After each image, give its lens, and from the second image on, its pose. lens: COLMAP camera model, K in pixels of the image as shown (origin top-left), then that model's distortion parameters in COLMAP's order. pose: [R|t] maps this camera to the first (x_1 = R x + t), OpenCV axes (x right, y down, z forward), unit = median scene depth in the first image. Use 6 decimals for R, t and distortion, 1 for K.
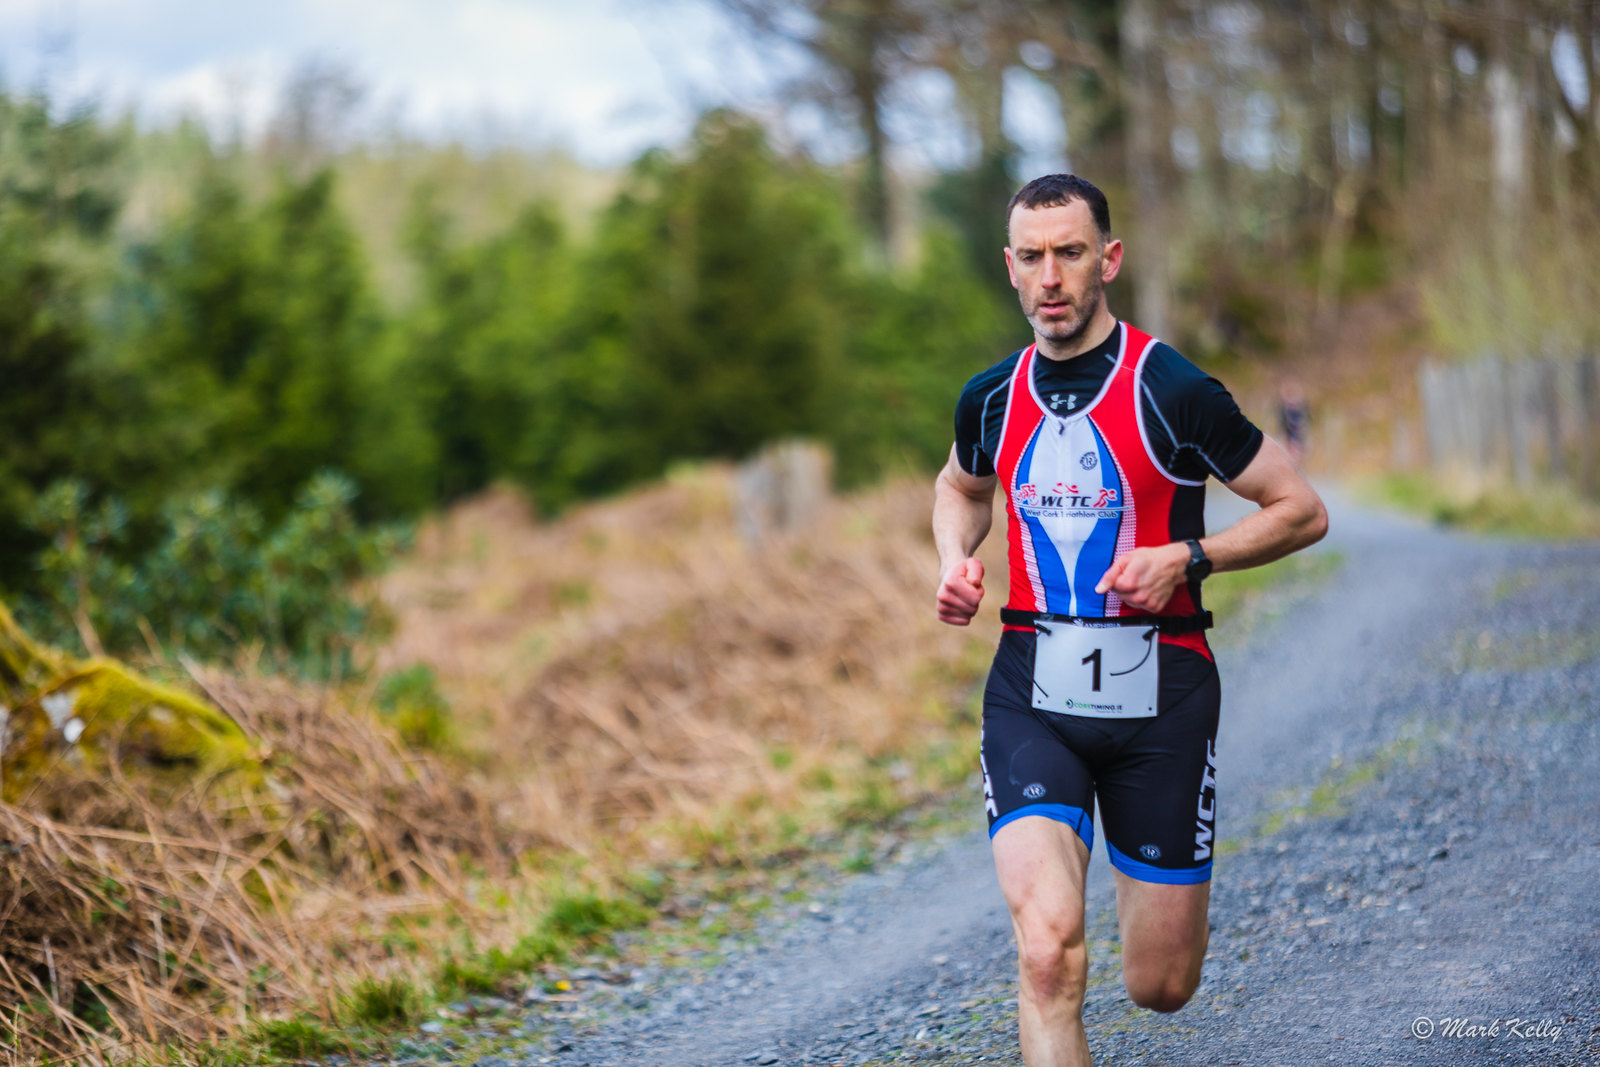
lens RADIAL K [[9031.1, 0, 799.5], [0, 9031.1, 534.1], [0, 0, 1]] dist [-0.639906, 24.534752]
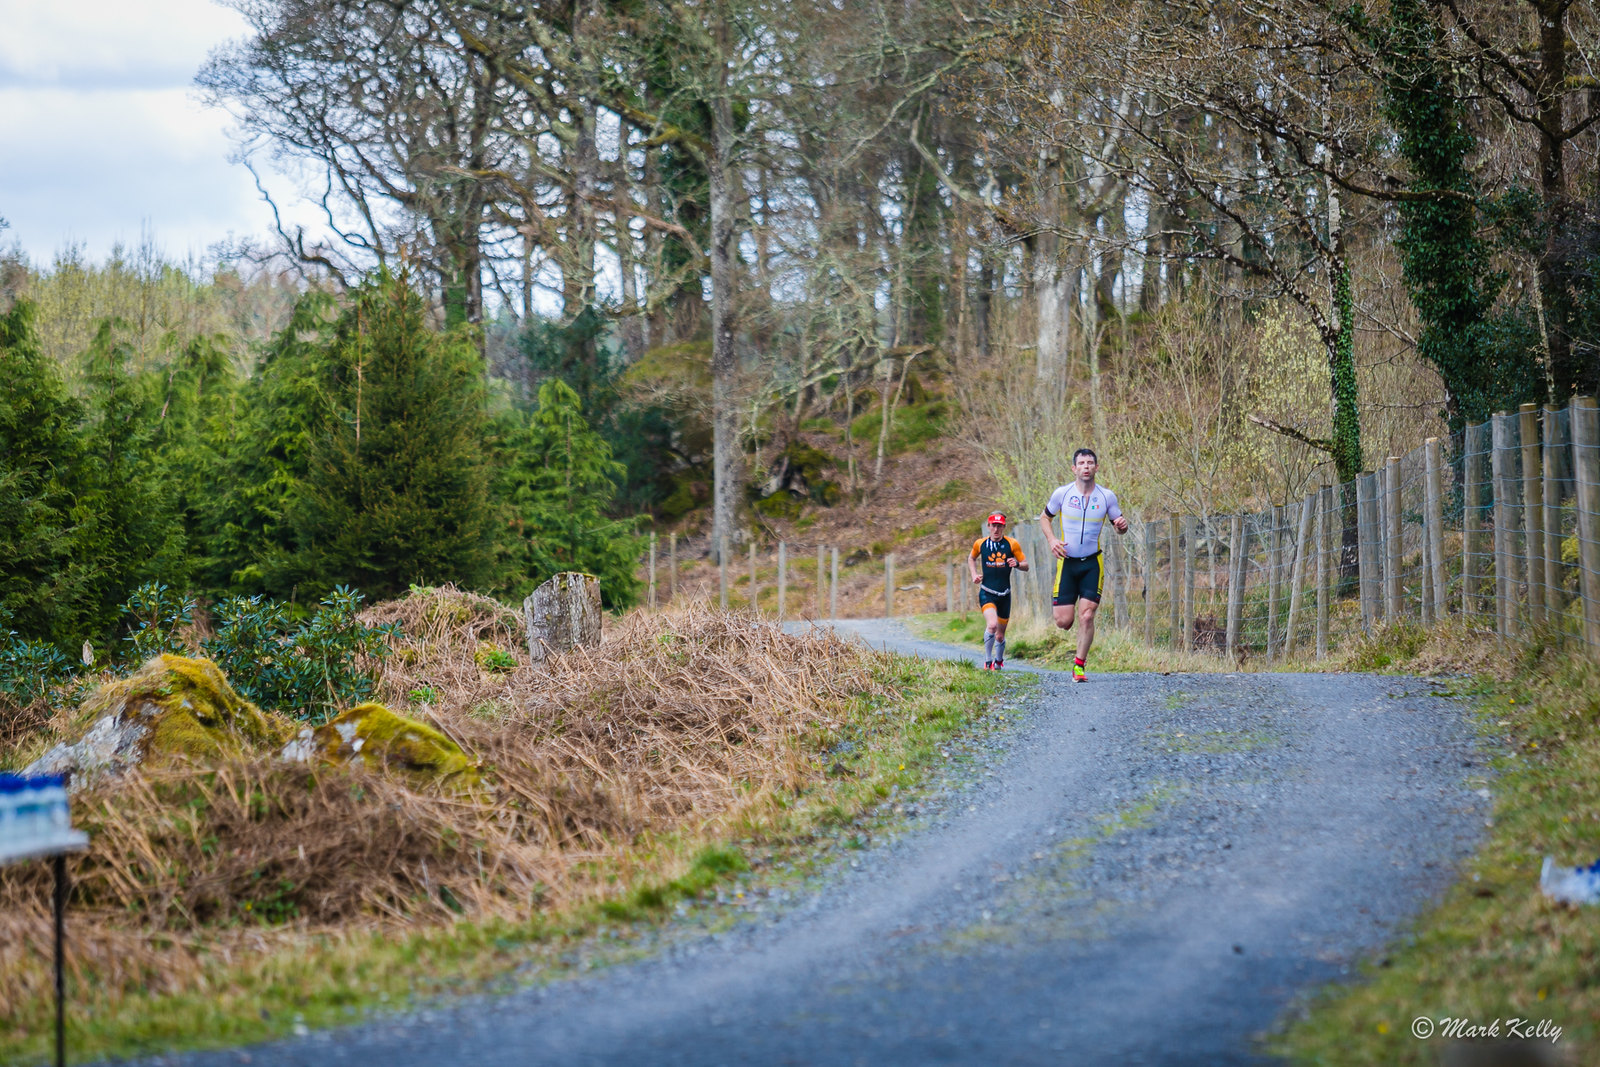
lens RADIAL K [[9031.1, 0, 799.5], [0, 9031.1, 534.1], [0, 0, 1]] dist [-0.639906, 24.534752]
pose [[0.997186, 0.042610, 0.061673, -0.103087], [-0.041786, 0.999020, -0.014588, 0.004418], [-0.062234, 0.011970, 0.997990, -0.612038]]
